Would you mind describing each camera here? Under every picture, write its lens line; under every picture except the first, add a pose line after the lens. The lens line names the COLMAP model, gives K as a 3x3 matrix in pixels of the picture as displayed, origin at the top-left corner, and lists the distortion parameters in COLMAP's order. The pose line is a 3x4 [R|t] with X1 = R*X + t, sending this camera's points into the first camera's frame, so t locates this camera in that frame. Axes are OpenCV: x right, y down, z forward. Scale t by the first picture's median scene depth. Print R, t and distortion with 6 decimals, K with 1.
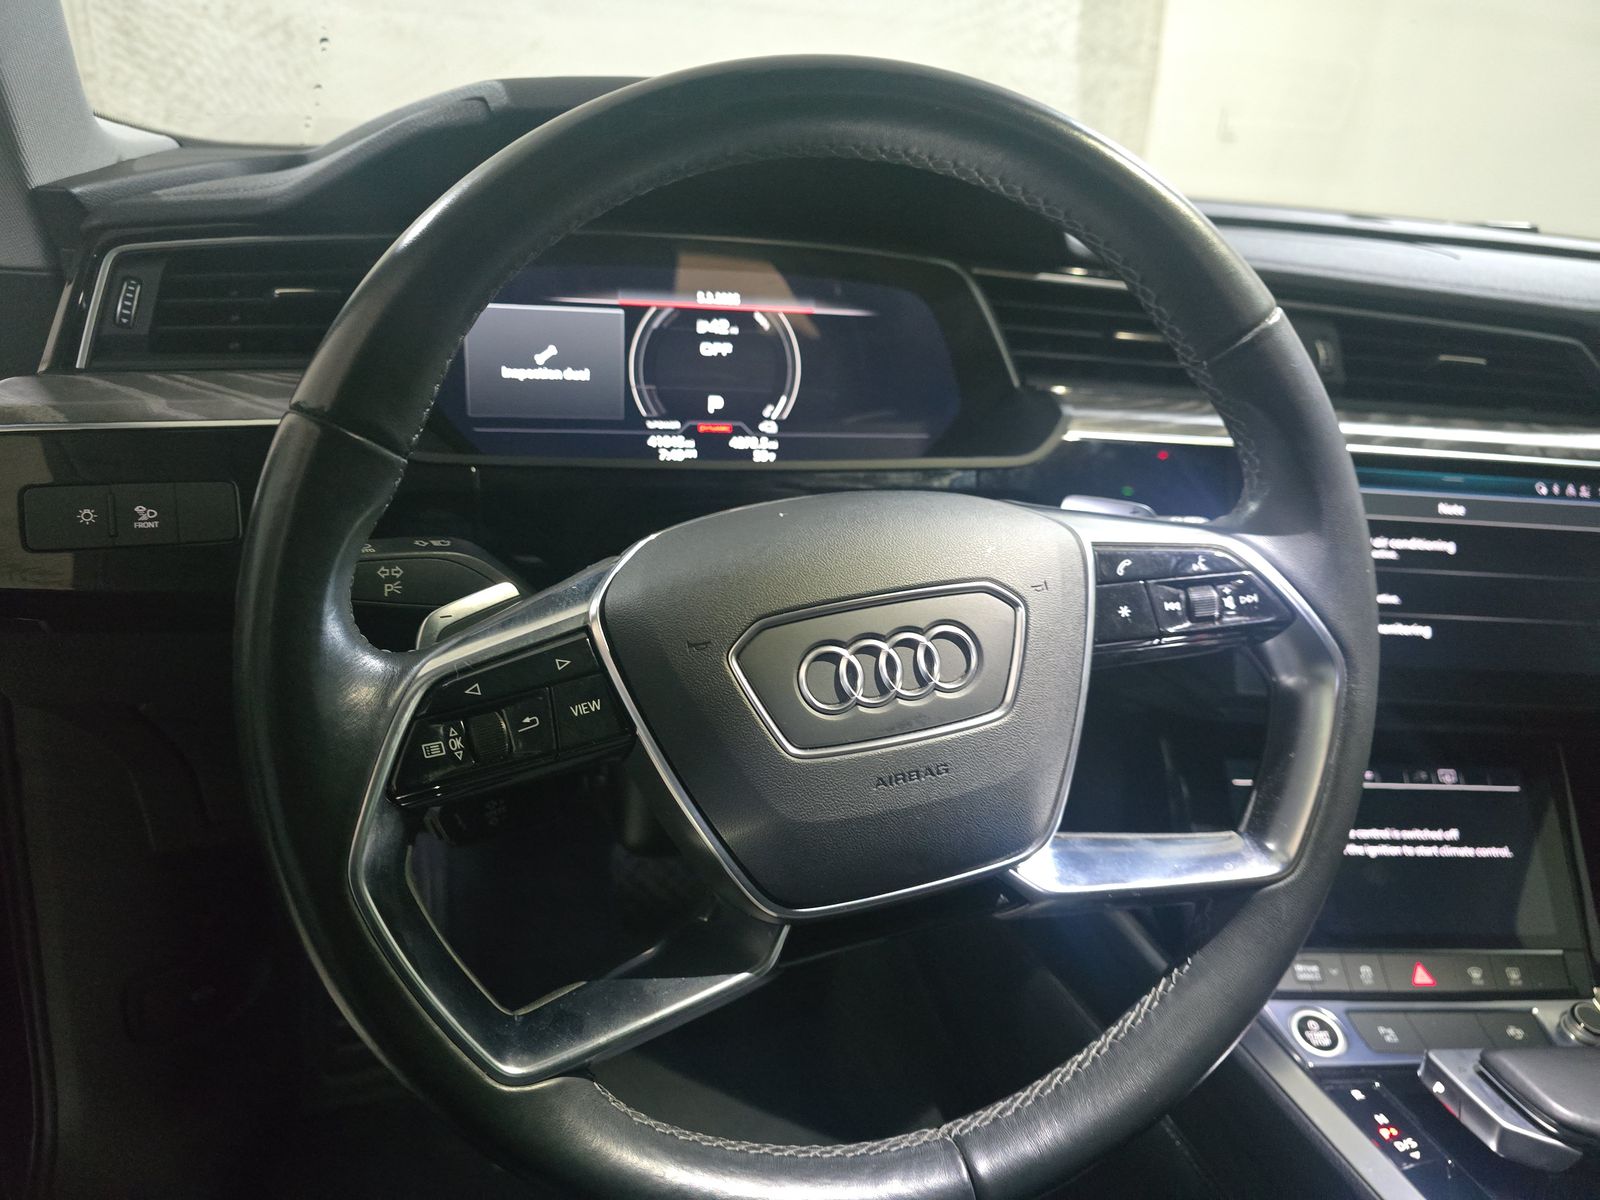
lens RADIAL K [[1073.5, 0, 800.0], [0, 1073.5, 600.0], [0, 0, 1]] dist [0.041878, -0.032132]
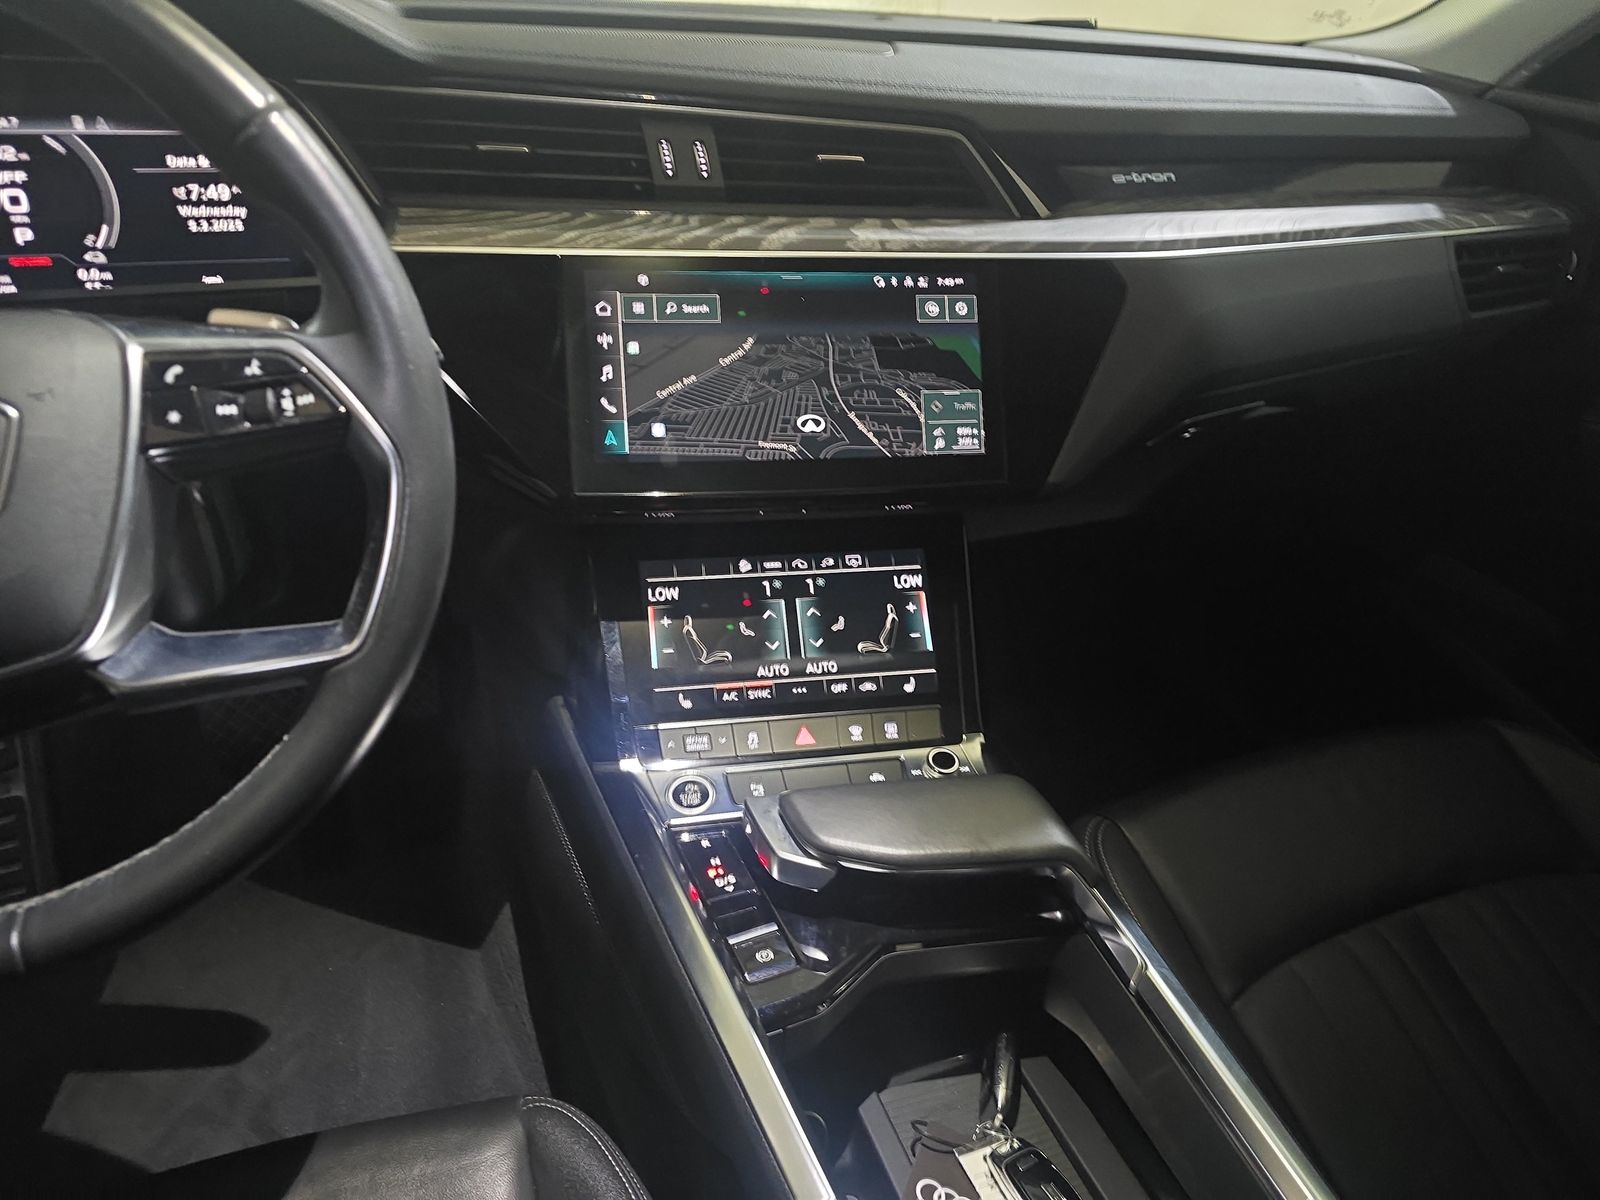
lens RADIAL K [[1030.3, 0, 800.0], [0, 1030.3, 600.0], [0, 0, 1]] dist [0.000946, -0.004356]
pose [[0.995372, -0.073213, 0.062246, 0.539621], [0.062801, 0.985868, 0.155306, 0.043499], [-0.072737, -0.150678, 0.985903, -0.026344]]
